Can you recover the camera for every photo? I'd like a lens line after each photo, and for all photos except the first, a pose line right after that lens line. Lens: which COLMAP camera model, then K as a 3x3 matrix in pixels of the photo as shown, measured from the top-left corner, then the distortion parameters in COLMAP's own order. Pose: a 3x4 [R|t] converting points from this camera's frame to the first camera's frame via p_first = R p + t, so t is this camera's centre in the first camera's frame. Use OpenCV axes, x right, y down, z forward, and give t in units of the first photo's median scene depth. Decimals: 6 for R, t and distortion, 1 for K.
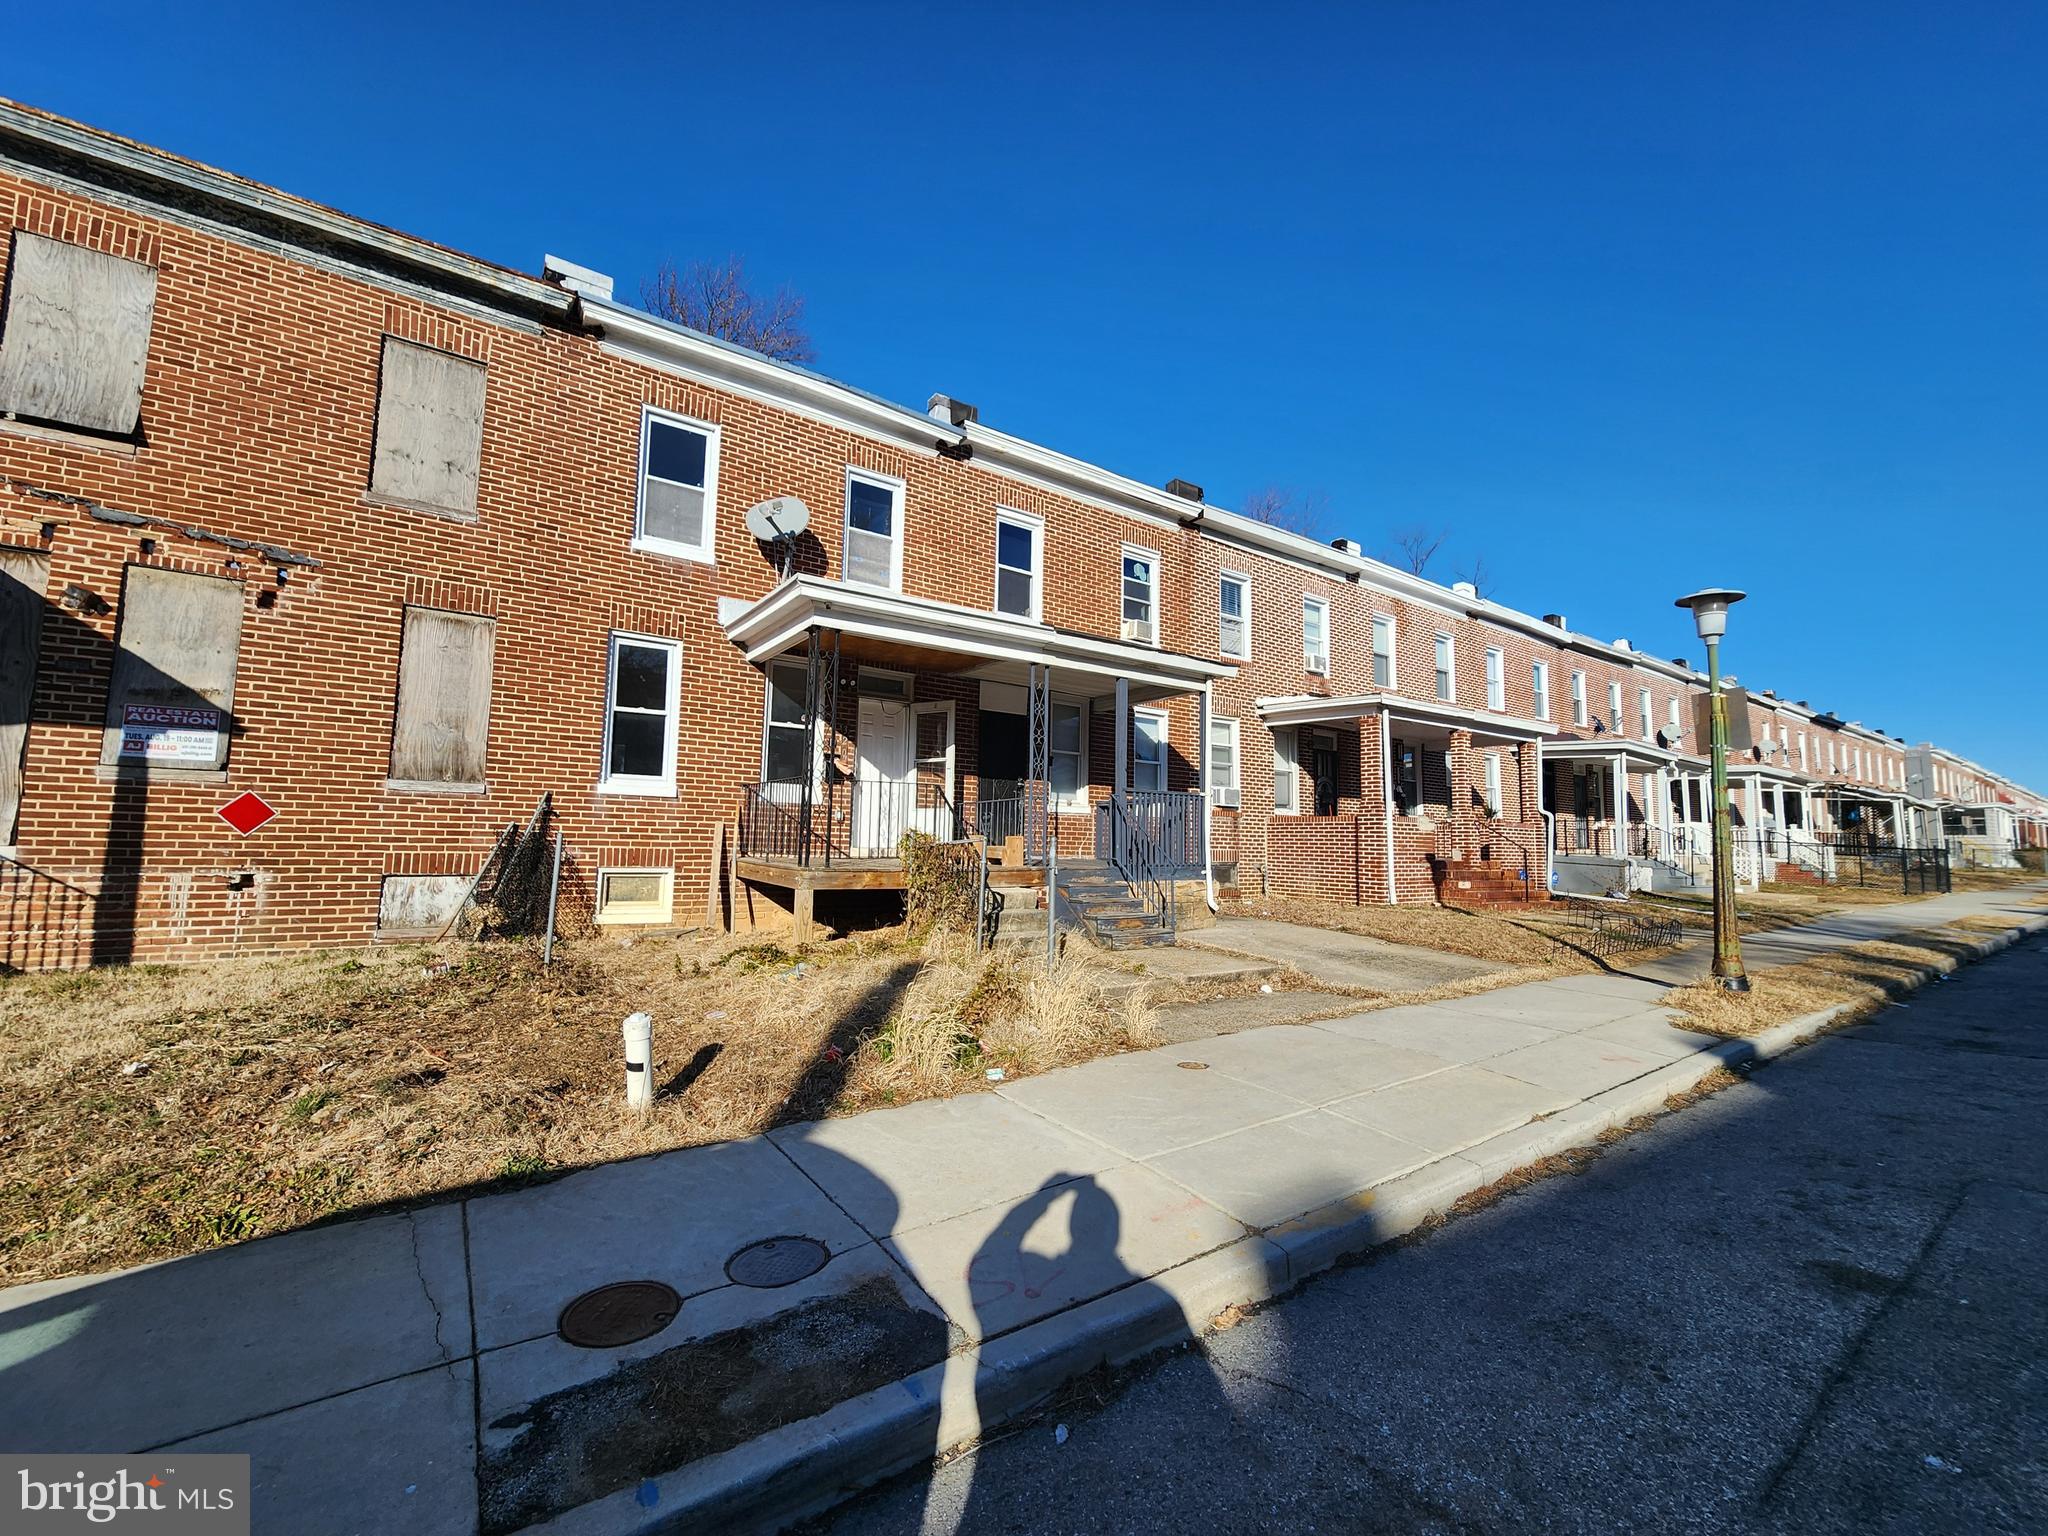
lens RADIAL K [[826.9, 0, 1026.6], [0, 826.9, 778.9], [0, 0, 1]] dist [-0.001160, -0.003312]
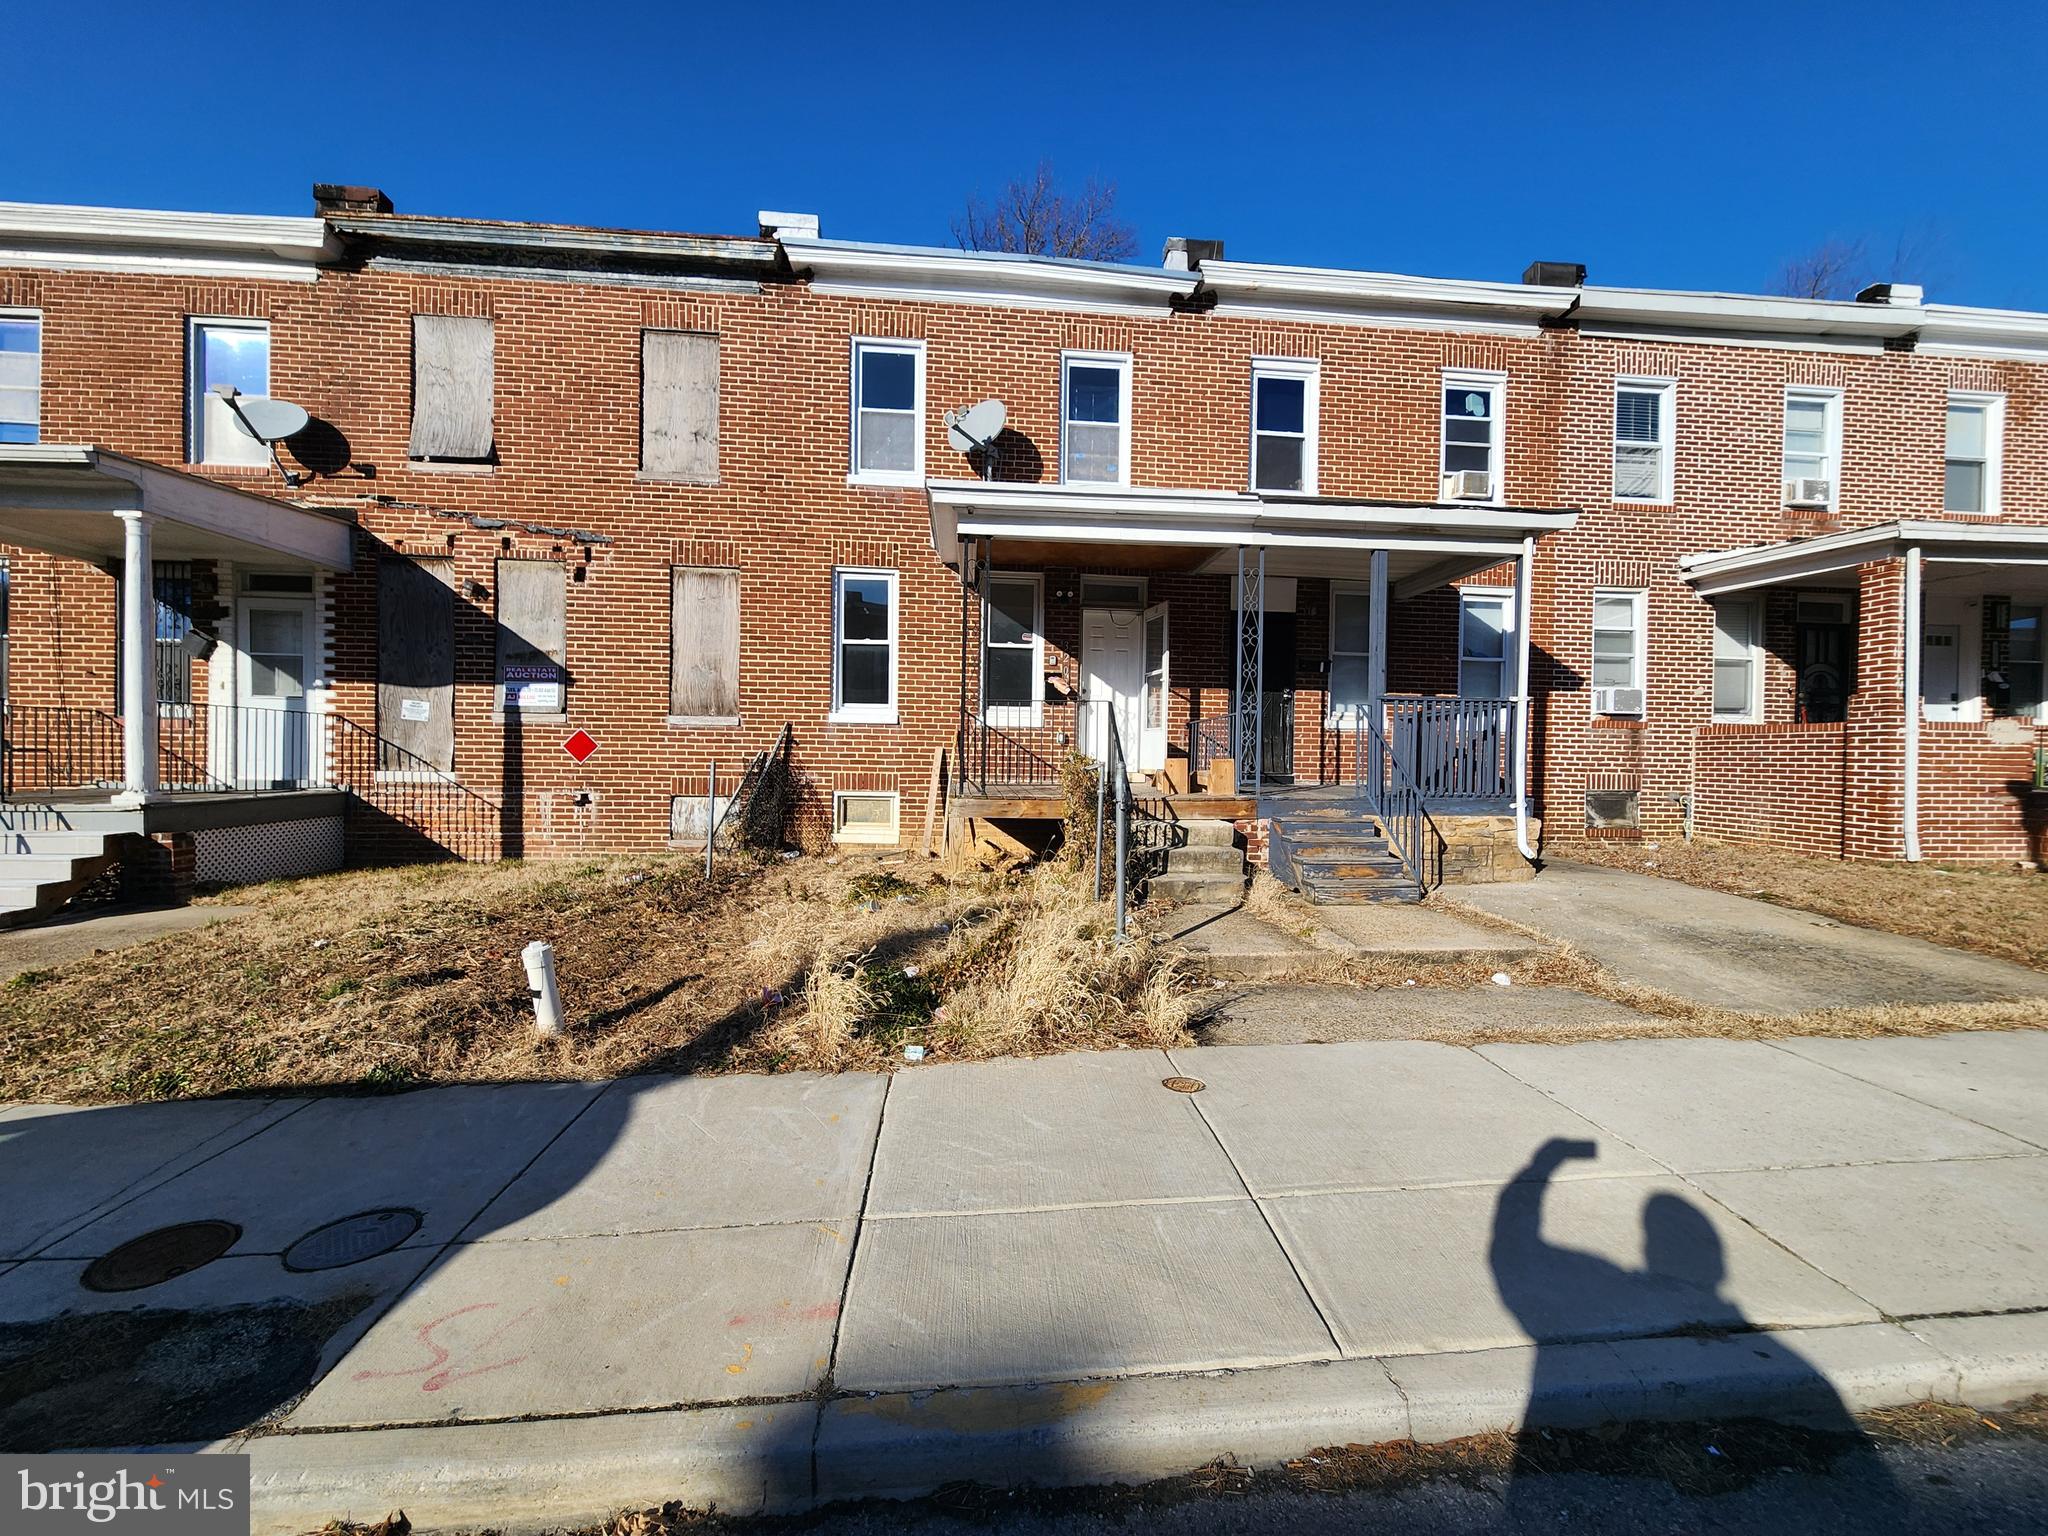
lens RADIAL K [[821.5, 0, 1043.4], [0, 821.5, 777.3], [0, 0, 1]] dist [0.000818, -0.002984]
pose [[0.870720, 0.004521, -0.491758, 0.248605], [0.042013, 0.995618, 0.083543, 0.011087], [0.489981, -0.093403, 0.866715, 0.198448]]
